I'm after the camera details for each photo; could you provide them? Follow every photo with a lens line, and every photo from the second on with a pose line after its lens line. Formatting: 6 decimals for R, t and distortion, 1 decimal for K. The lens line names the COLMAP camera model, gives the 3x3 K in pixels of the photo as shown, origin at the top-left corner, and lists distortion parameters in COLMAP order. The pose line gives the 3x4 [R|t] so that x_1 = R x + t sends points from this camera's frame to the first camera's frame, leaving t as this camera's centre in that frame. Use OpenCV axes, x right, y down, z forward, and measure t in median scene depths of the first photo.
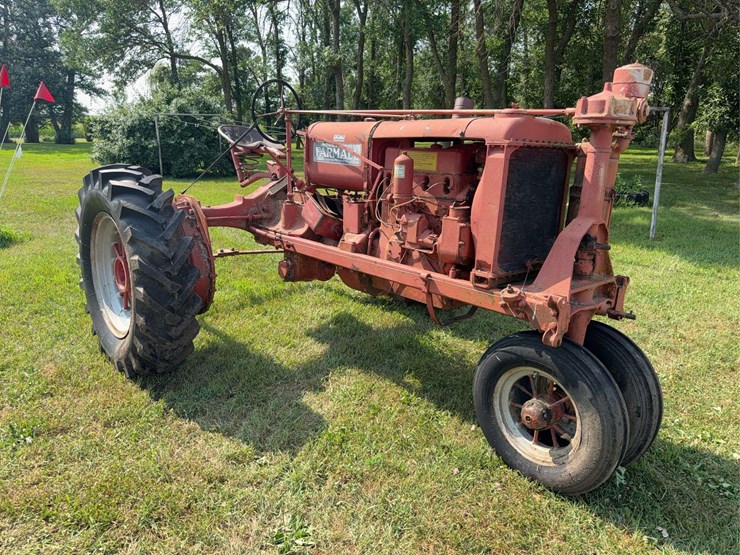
lens RADIAL K [[526.7, 0, 365.6], [0, 526.7, 280.7], [0, 0, 1]] dist [0.040949, -0.057613]
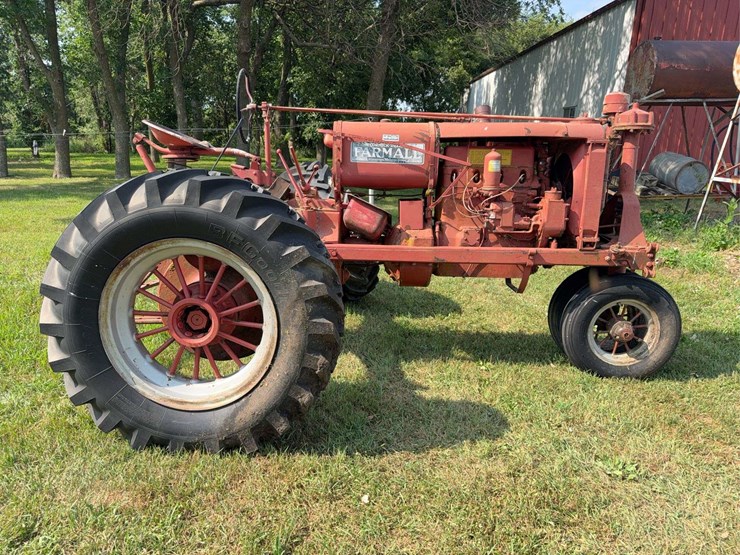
lens RADIAL K [[529.7, 0, 370.5], [0, 529.7, 280.3], [0, 0, 1]] dist [0.026254, -0.044272]
pose [[0.687139, -0.174895, 0.705160, -0.804763], [0.187151, 0.980448, 0.060803, -0.069069], [-0.702007, 0.090191, 0.706436, 0.322221]]
